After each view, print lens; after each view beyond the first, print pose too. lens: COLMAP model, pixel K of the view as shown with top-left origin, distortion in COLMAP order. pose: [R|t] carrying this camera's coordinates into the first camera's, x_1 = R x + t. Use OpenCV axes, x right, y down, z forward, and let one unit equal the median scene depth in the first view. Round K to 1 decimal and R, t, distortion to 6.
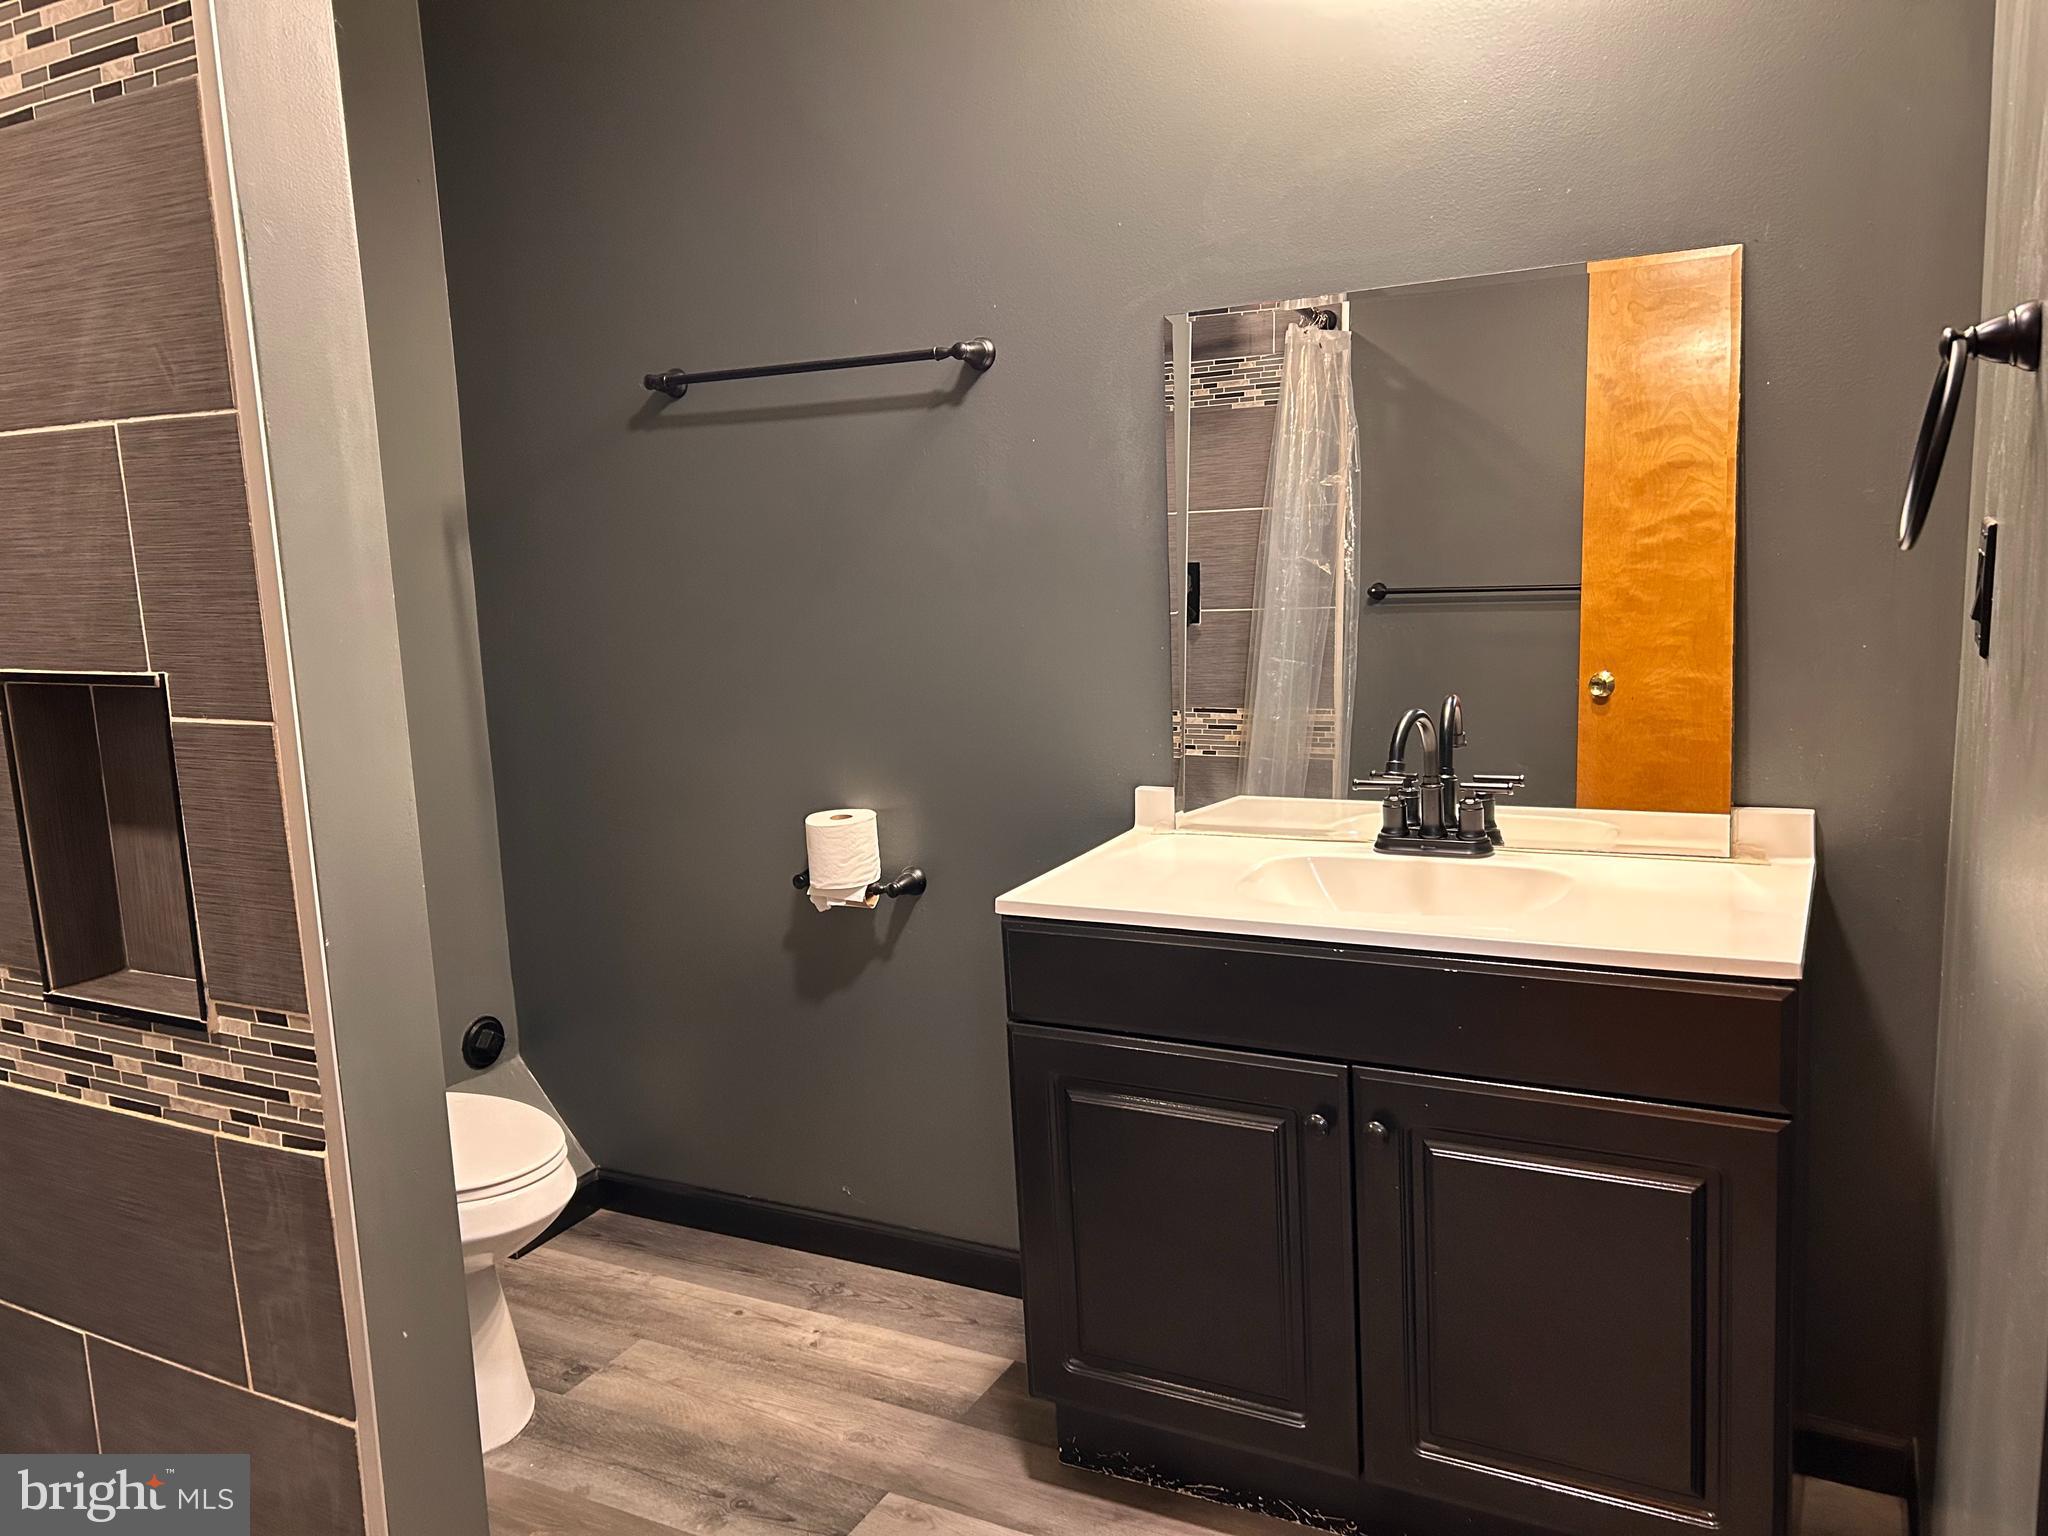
lens RADIAL K [[1528.3, 0, 1038.5], [0, 1528.3, 757.3], [0, 0, 1]] dist [0.065883, -0.077392]
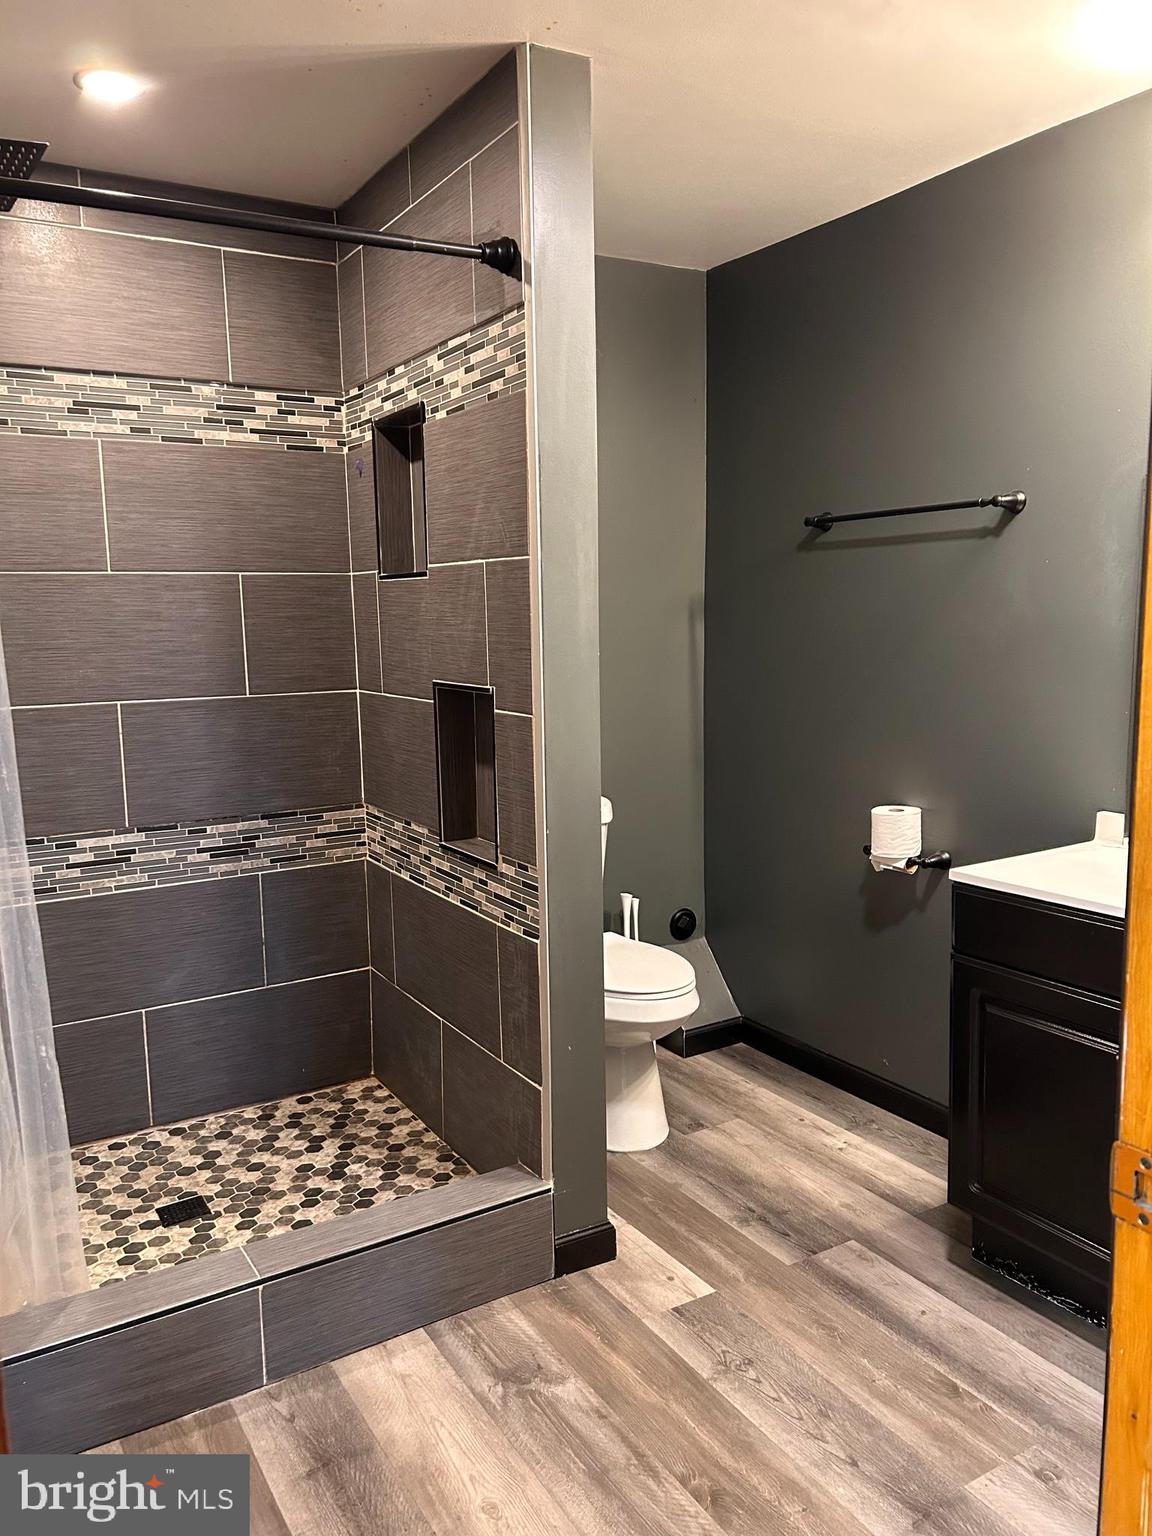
lens RADIAL K [[1146.3, 0, 604.4], [0, 1146.3, 770.1], [0, 0, 1]] dist [0.065883, -0.077392]
pose [[0.867743, 0.098731, -0.487109, 0.193523], [-0.100032, 0.994709, 0.023418, 0.002370], [0.486843, 0.028406, 0.873027, -0.143471]]
